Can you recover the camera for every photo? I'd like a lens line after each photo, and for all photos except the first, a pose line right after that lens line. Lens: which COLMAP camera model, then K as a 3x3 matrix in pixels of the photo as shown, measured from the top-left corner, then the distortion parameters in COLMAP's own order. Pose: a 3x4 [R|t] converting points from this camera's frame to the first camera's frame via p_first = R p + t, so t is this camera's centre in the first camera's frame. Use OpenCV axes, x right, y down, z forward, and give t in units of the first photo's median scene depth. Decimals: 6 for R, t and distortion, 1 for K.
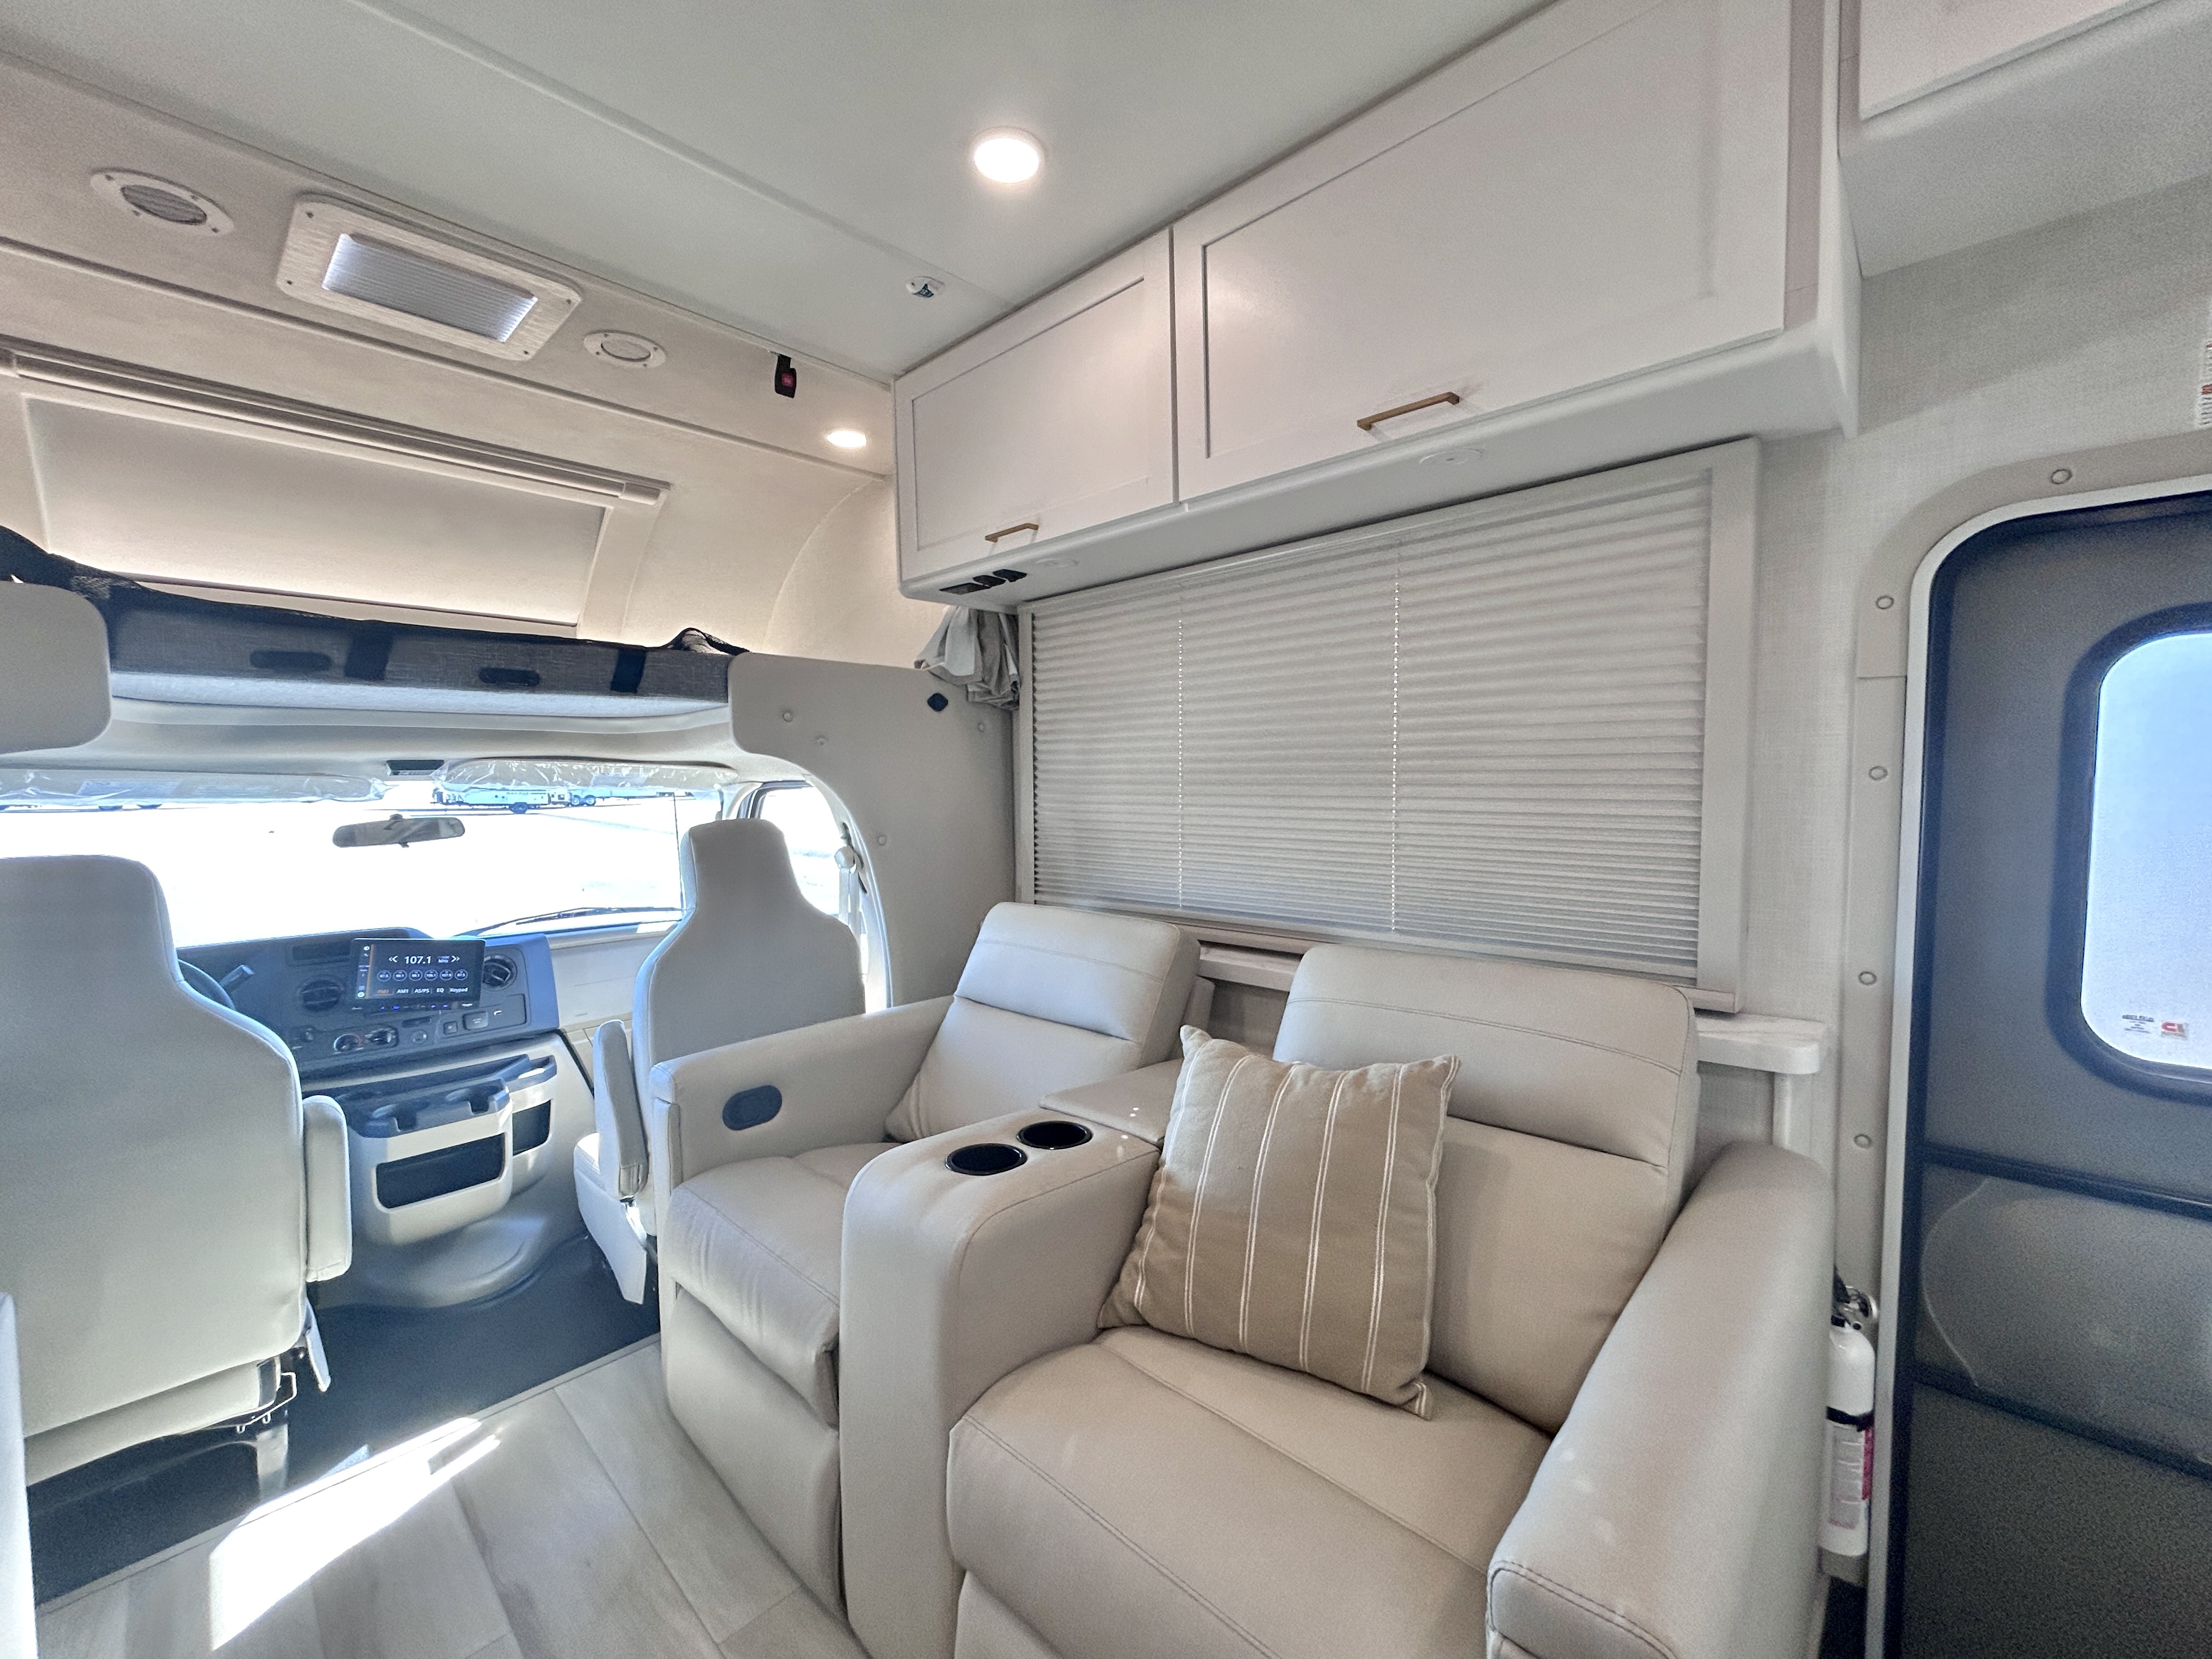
lens RADIAL K [[887.9, 0, 1104.0], [0, 887.9, 827.7], [0, 0, 1]] dist [-0.000739, 0.000253]
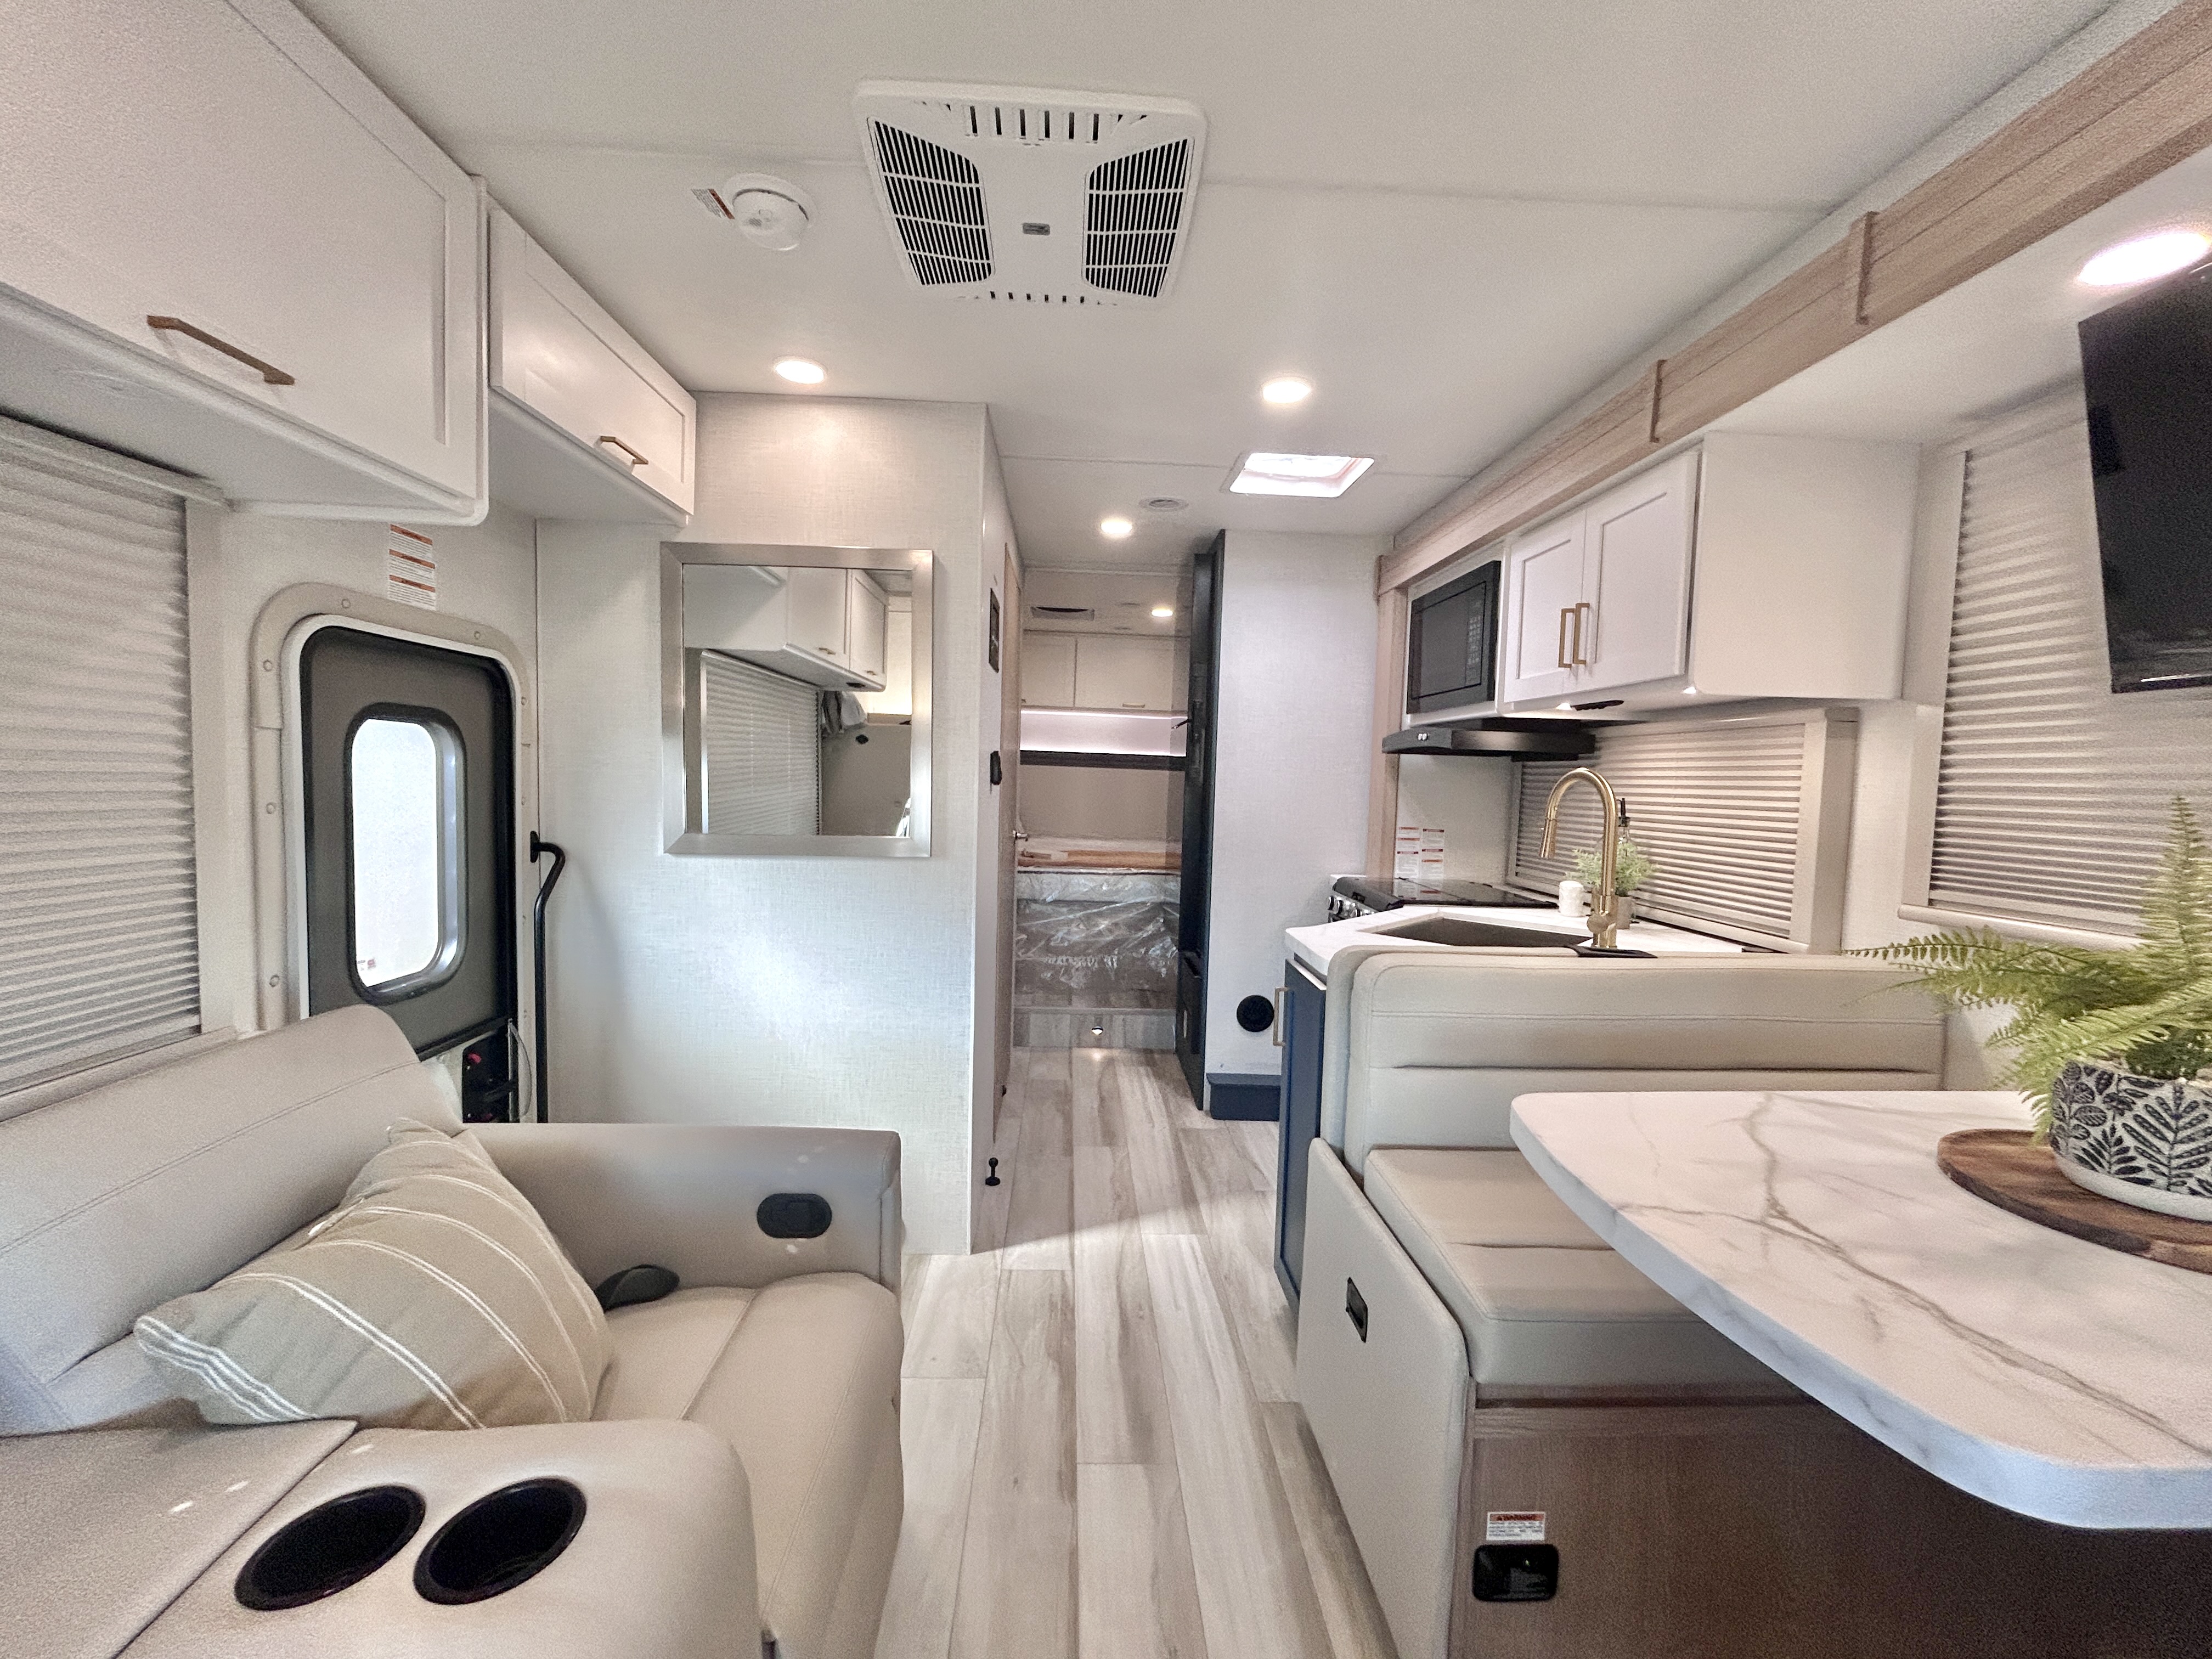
lens RADIAL K [[890.4, 0, 1101.1], [0, 890.4, 828.3], [0, 0, 1]] dist [-0.000648, 0.000241]
pose [[-0.713536, -0.046858, 0.699050, -0.459105], [0.022460, 0.995718, 0.089670, -0.070786], [-0.700259, 0.079683, -0.709428, 0.644988]]
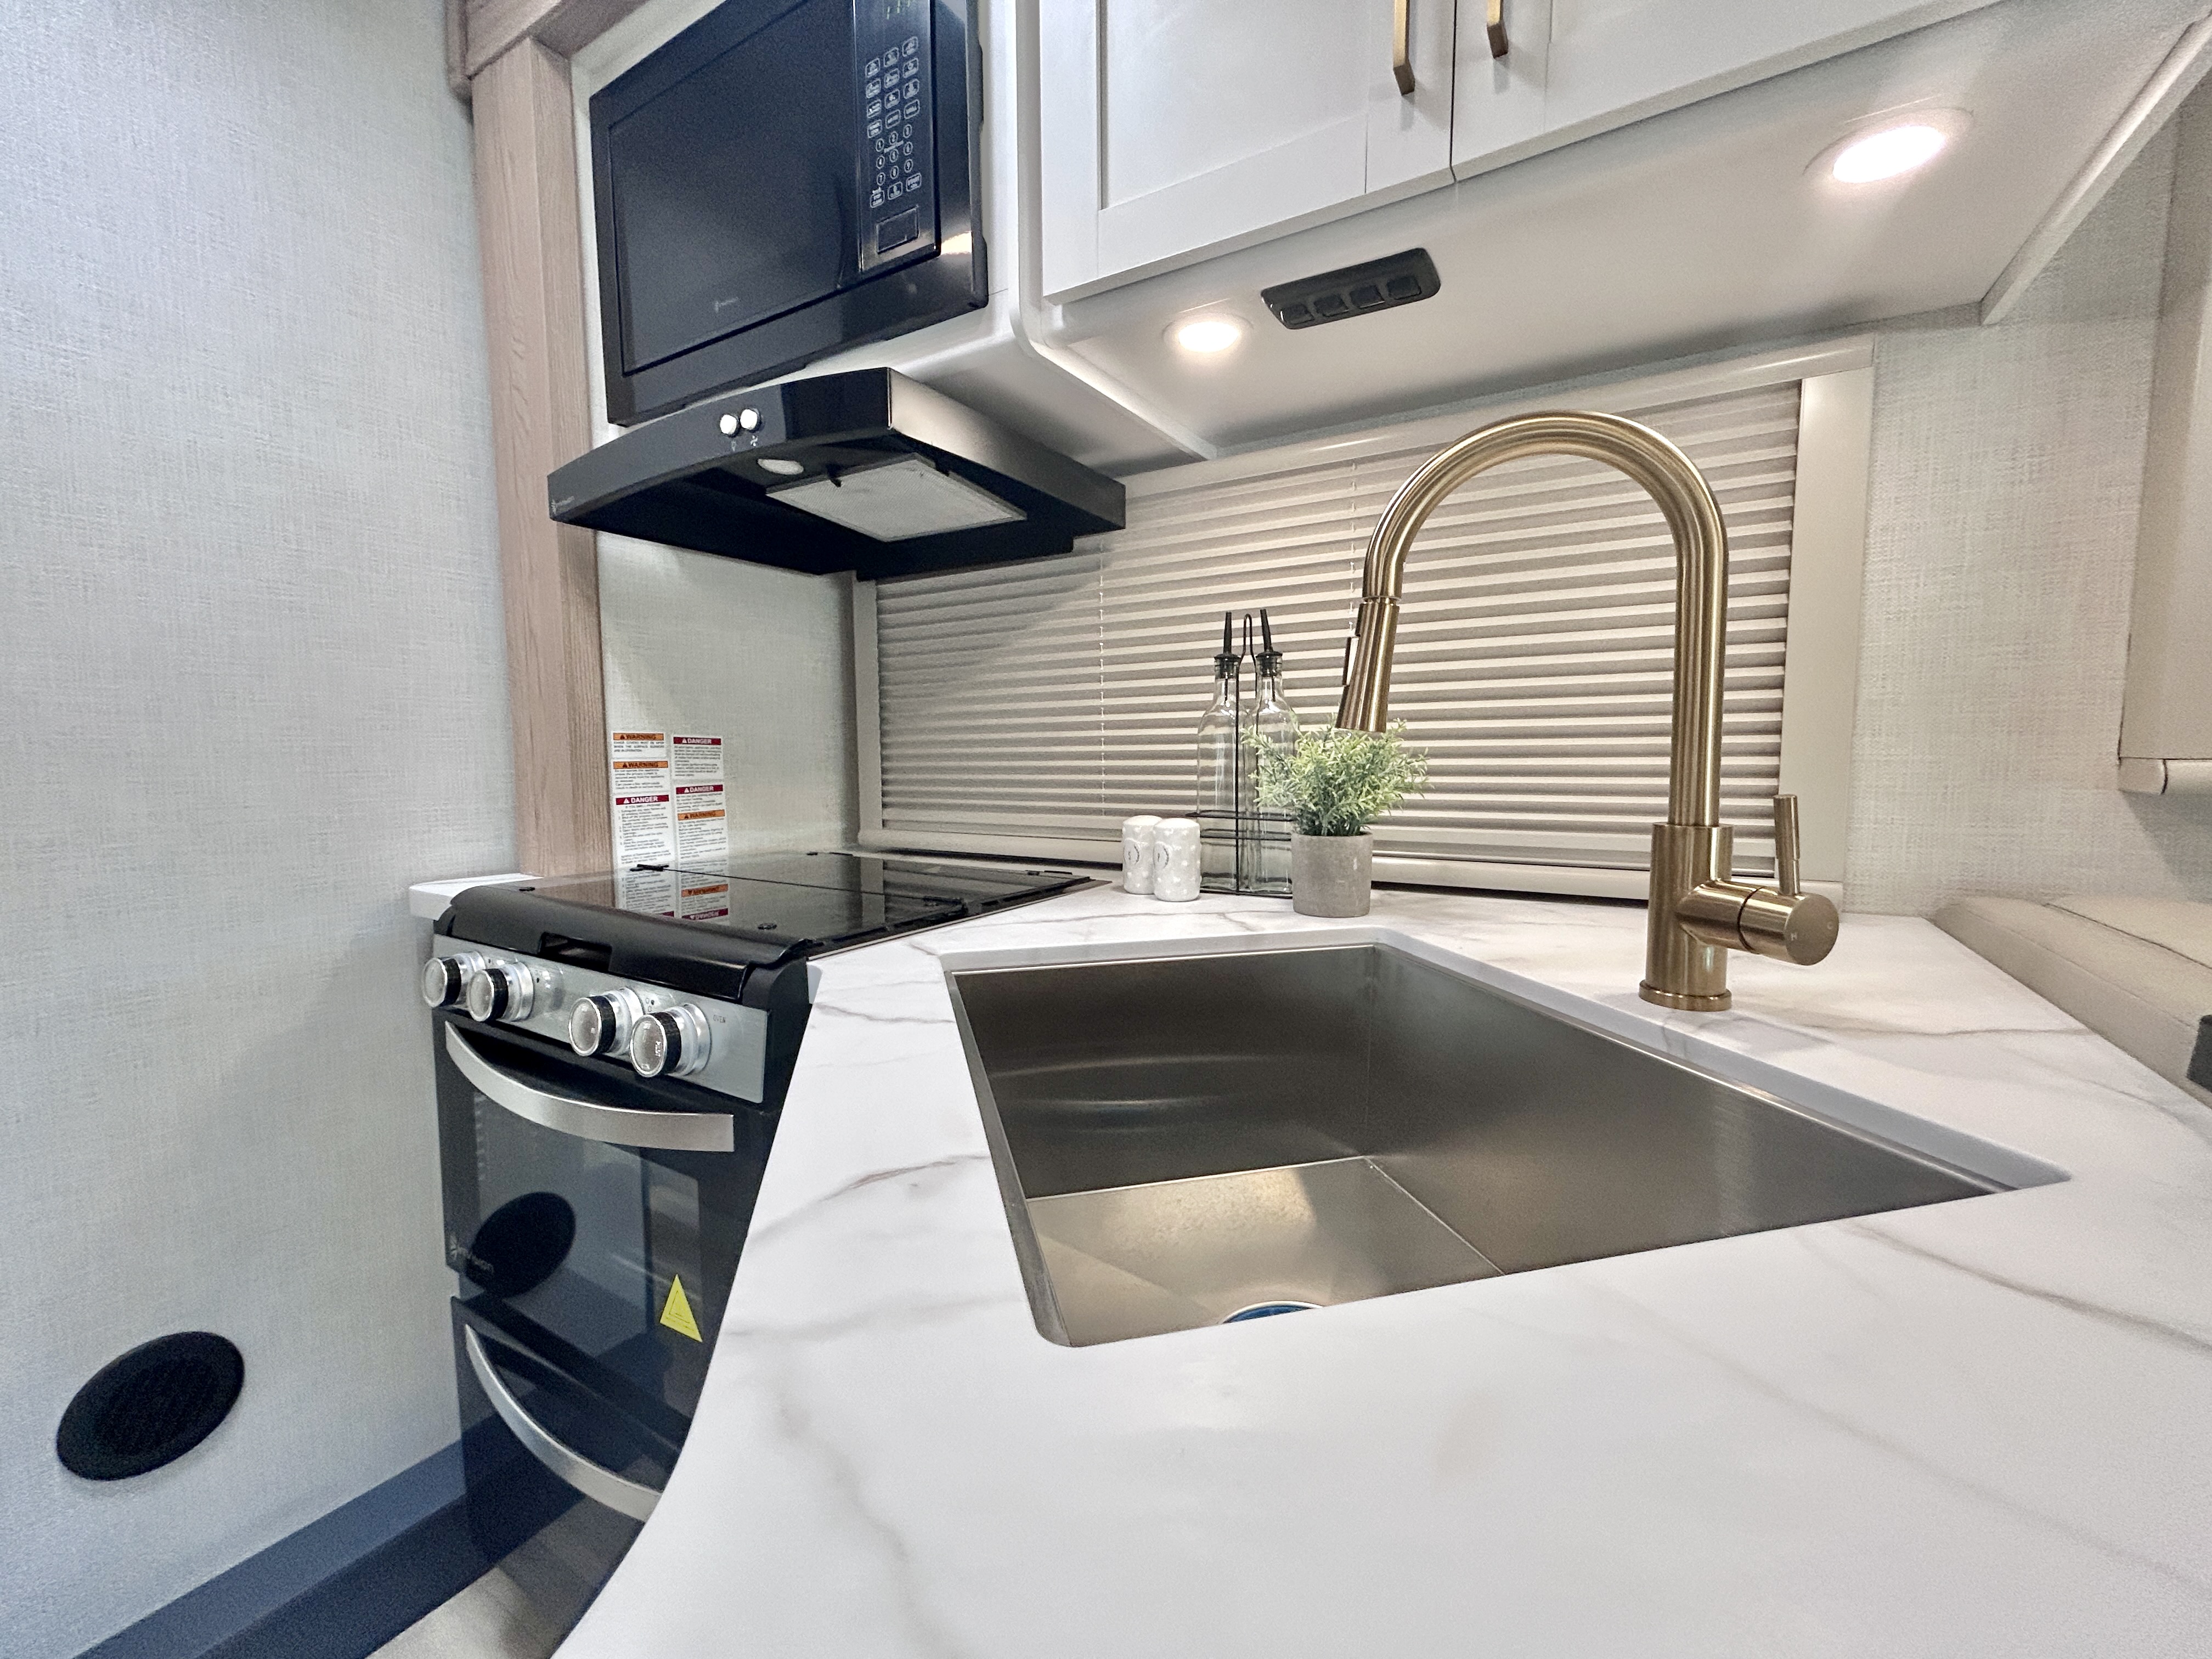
lens RADIAL K [[887.9, 0, 1104.0], [0, 887.9, 827.7], [0, 0, 1]] dist [-0.000739, 0.000253]
pose [[-0.976716, 0.039646, -0.210841, 0.063645], [0.009004, 0.989486, 0.144350, 0.057126], [0.214347, 0.139090, -0.966804, -0.173076]]
